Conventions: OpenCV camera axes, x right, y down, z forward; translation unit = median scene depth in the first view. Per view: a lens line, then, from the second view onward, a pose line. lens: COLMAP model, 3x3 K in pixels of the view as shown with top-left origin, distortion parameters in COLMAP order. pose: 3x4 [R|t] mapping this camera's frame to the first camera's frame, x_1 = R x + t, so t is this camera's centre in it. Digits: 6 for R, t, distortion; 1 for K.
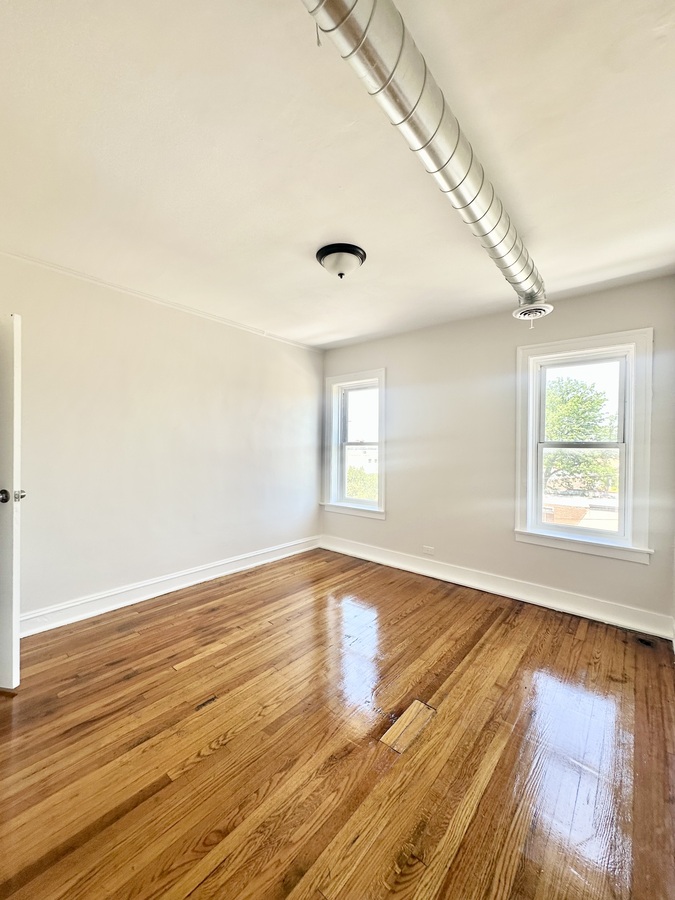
lens RADIAL K [[359.6, 0, 333.4], [0, 359.6, 455.7], [0, 0, 1]] dist [-0.004066, 0.000860]
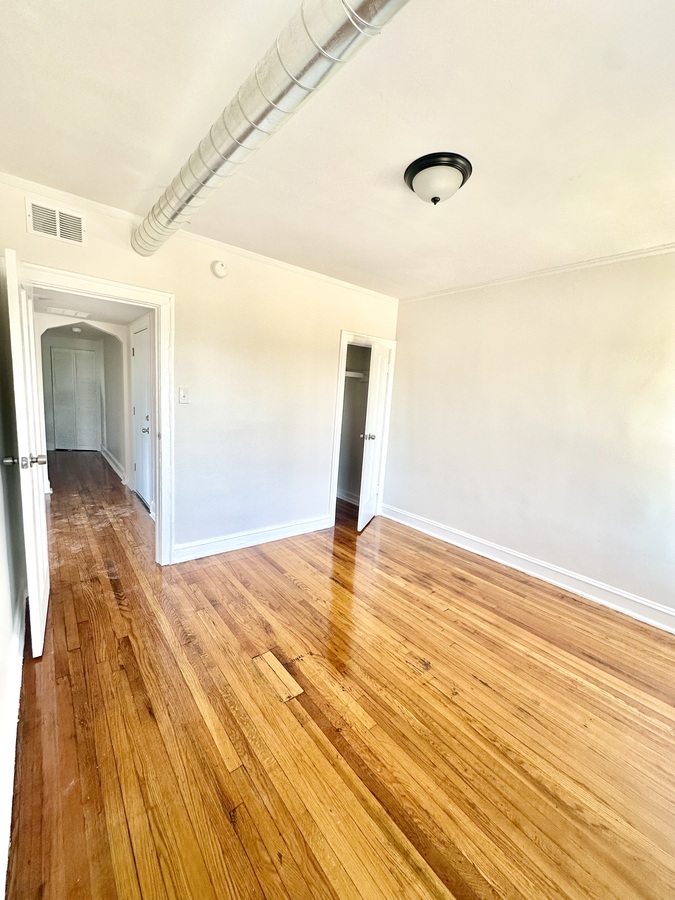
lens RADIAL K [[359.6, 0, 342.7], [0, 359.6, 451.6], [0, 0, 1]] dist [-0.004066, 0.000860]
pose [[-0.169134, 0.127690, -0.977287, 0.751144], [-0.096827, 0.984623, 0.145405, -0.056430], [0.980825, 0.119221, -0.154169, 0.840522]]
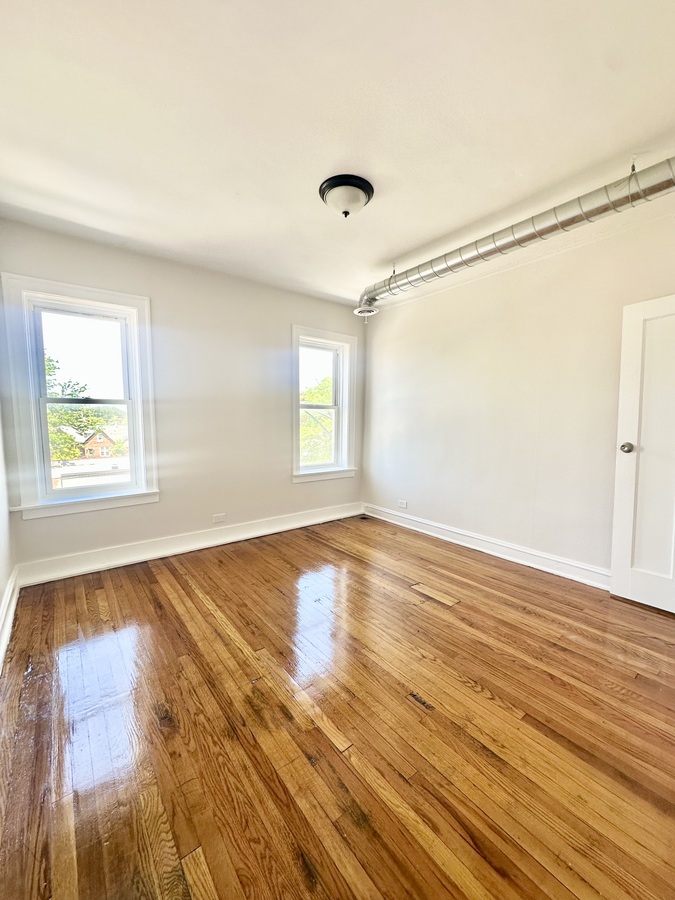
lens RADIAL K [[359.6, 0, 343.7], [0, 359.6, 451.7], [0, 0, 1]] dist [-0.004066, 0.000860]
pose [[0.186873, -0.102129, 0.977061, -0.806437], [0.028290, 0.994728, 0.098565, 0.011786], [-0.981977, 0.009222, 0.188777, 0.709679]]
